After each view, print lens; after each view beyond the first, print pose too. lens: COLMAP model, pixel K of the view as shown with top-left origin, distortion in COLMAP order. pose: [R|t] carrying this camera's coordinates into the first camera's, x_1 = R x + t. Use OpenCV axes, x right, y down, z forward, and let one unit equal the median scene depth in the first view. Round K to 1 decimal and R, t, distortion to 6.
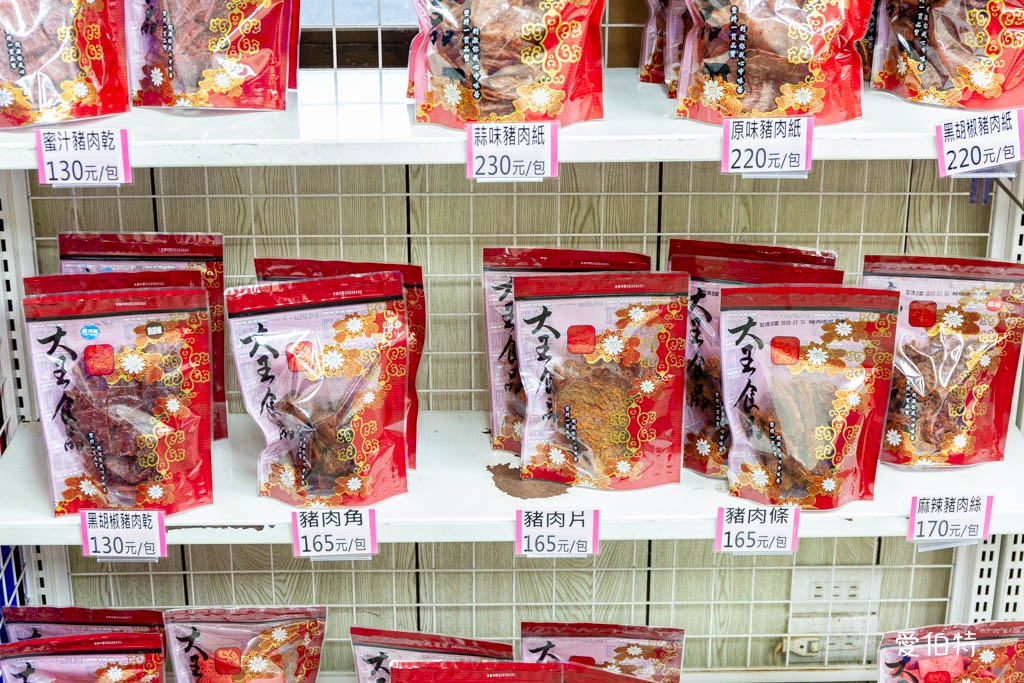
lens RADIAL K [[1854.0, 0, 545.9], [0, 1854.0, 392.5], [0, 0, 1]] dist [-0.054592, 0.000000]
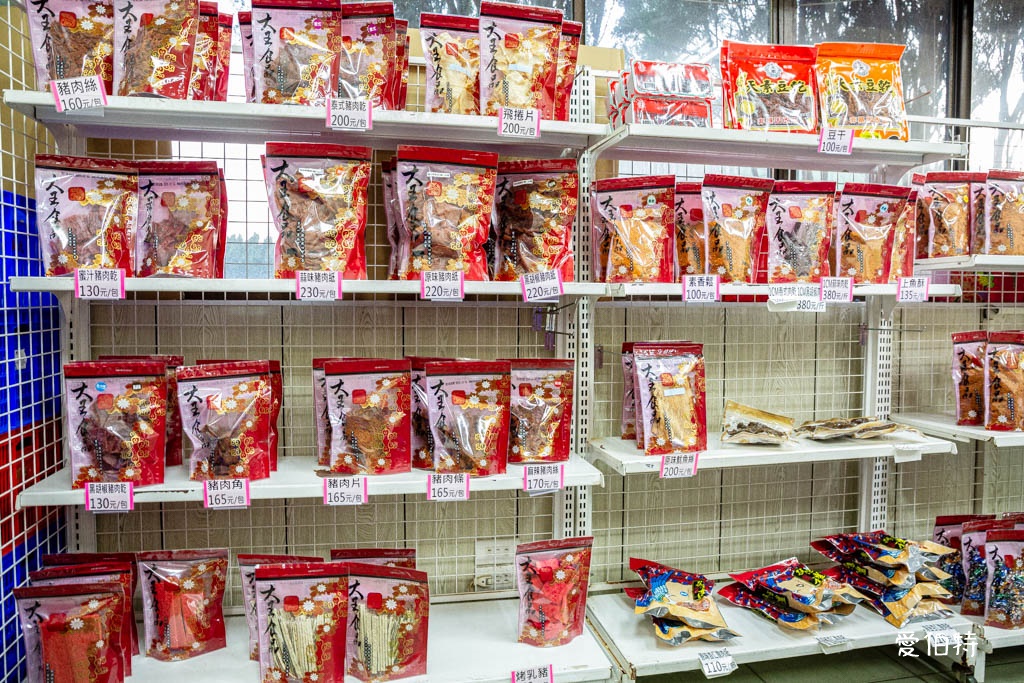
lens RADIAL K [[722.9, 0, 525.1], [0, 722.9, 332.6], [0, 0, 1]] dist [-0.119761, 0.097621]
pose [[0.984761, -0.007413, 0.173754, 0.062495], [0.067899, 0.936187, -0.344882, 0.190758], [-0.160110, 0.351424, 0.922424, 0.219680]]
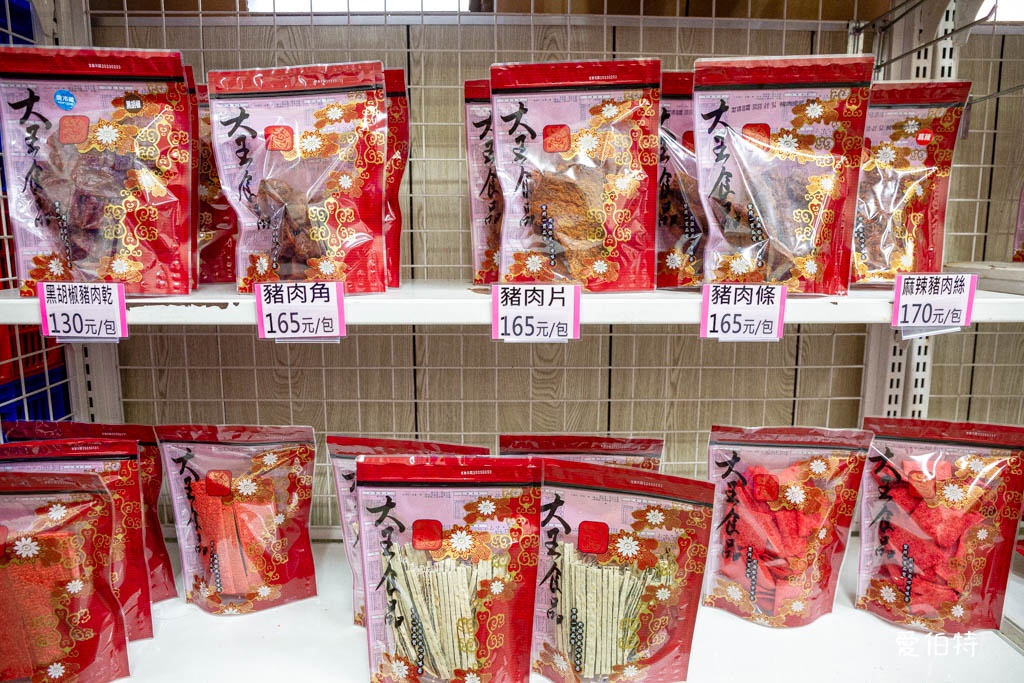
lens RADIAL K [[722.9, 0, 516.1], [0, 722.9, 332.5], [0, 0, 1]] dist [-0.119761, 0.097621]
pose [[0.999957, -0.006461, -0.006590, -0.001483], [0.004600, 0.967985, -0.250966, 0.177213], [0.008000, 0.250925, 0.967973, 0.642714]]
